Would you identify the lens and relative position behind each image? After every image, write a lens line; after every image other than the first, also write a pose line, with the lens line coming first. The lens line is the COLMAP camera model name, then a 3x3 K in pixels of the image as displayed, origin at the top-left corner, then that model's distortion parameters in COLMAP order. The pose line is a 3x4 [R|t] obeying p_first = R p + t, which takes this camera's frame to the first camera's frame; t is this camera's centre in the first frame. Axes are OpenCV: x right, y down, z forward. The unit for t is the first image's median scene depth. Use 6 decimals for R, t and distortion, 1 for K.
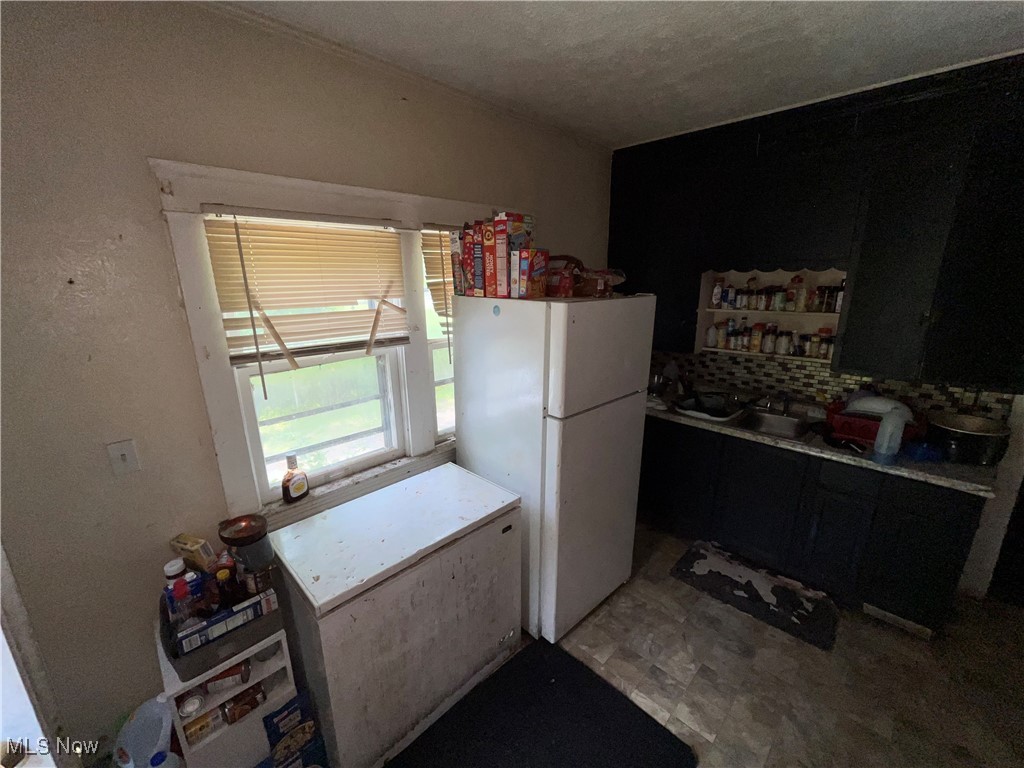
lens RADIAL K [[414.9, 0, 513.2], [0, 414.9, 382.9], [0, 0, 1]] dist [-0.003203, -0.000162]
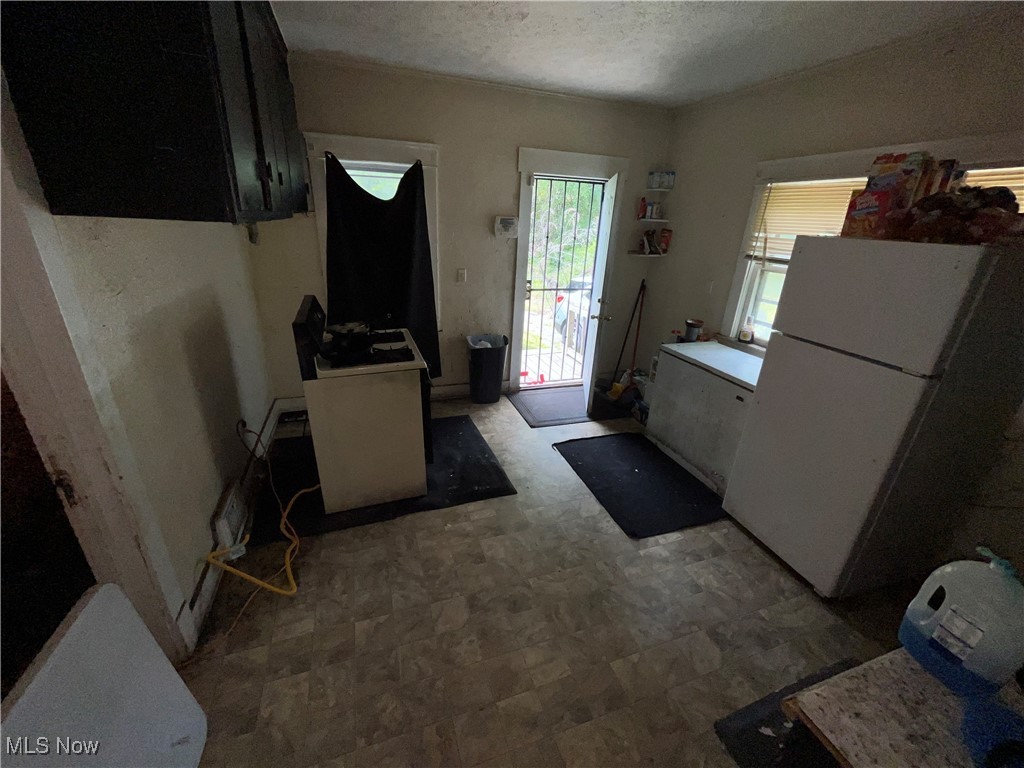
lens RADIAL K [[414.9, 0, 511.6], [0, 414.9, 382.7], [0, 0, 1]] dist [-0.003203, -0.000162]
pose [[-0.429220, 0.328773, -0.841236, 1.534709], [-0.264579, 0.844769, 0.465149, -0.152132], [0.863579, 0.422225, -0.275605, 0.708155]]
